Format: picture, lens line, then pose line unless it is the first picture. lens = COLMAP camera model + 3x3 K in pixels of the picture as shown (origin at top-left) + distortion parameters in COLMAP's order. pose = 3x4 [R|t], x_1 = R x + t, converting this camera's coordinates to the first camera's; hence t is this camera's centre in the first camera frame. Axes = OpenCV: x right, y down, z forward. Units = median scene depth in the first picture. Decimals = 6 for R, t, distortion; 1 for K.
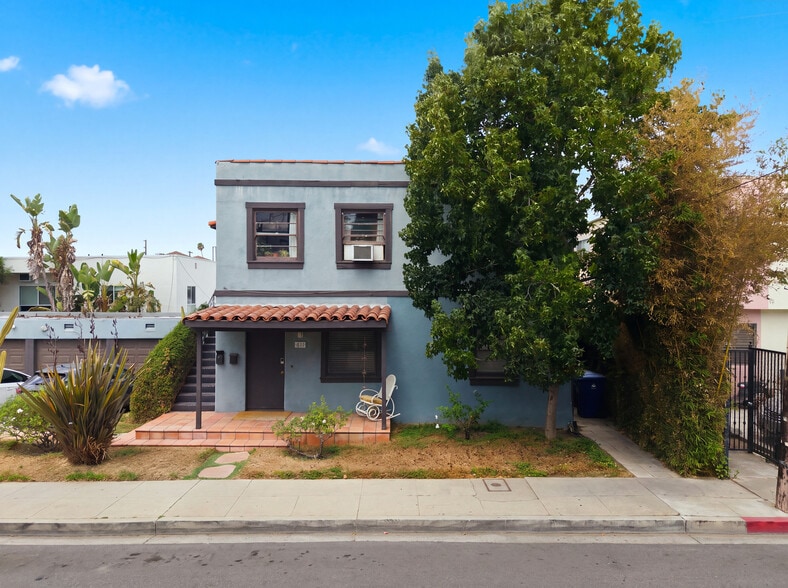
lens RADIAL K [[523.6, 0, 395.8], [0, 523.6, 296.1], [0, 0, 1]] dist [0.031757, -0.033103]
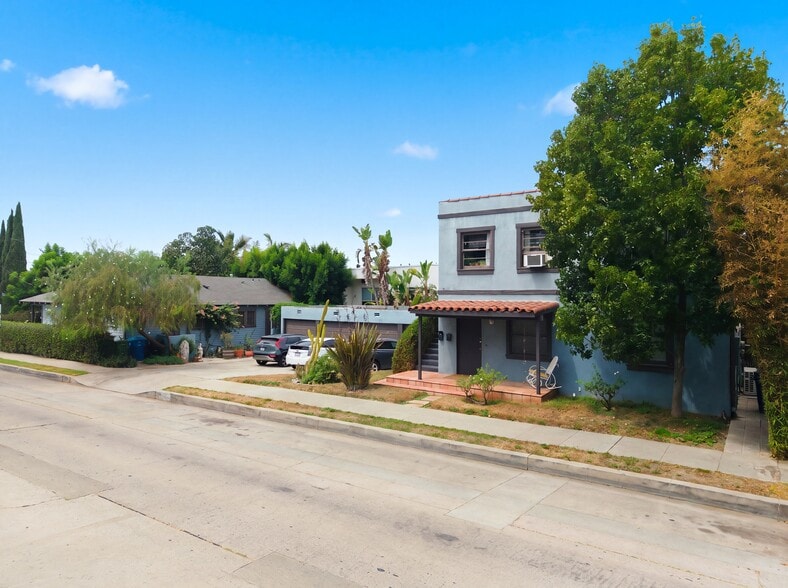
lens RADIAL K [[523.6, 0, 394.6], [0, 523.6, 294.6], [0, 0, 1]] dist [0.031757, -0.033103]
pose [[0.819667, -0.000365, -0.572840, 0.392501], [-0.000619, 0.999999, -0.001523, 0.003613], [0.572839, 0.001603, 0.819666, -0.268080]]
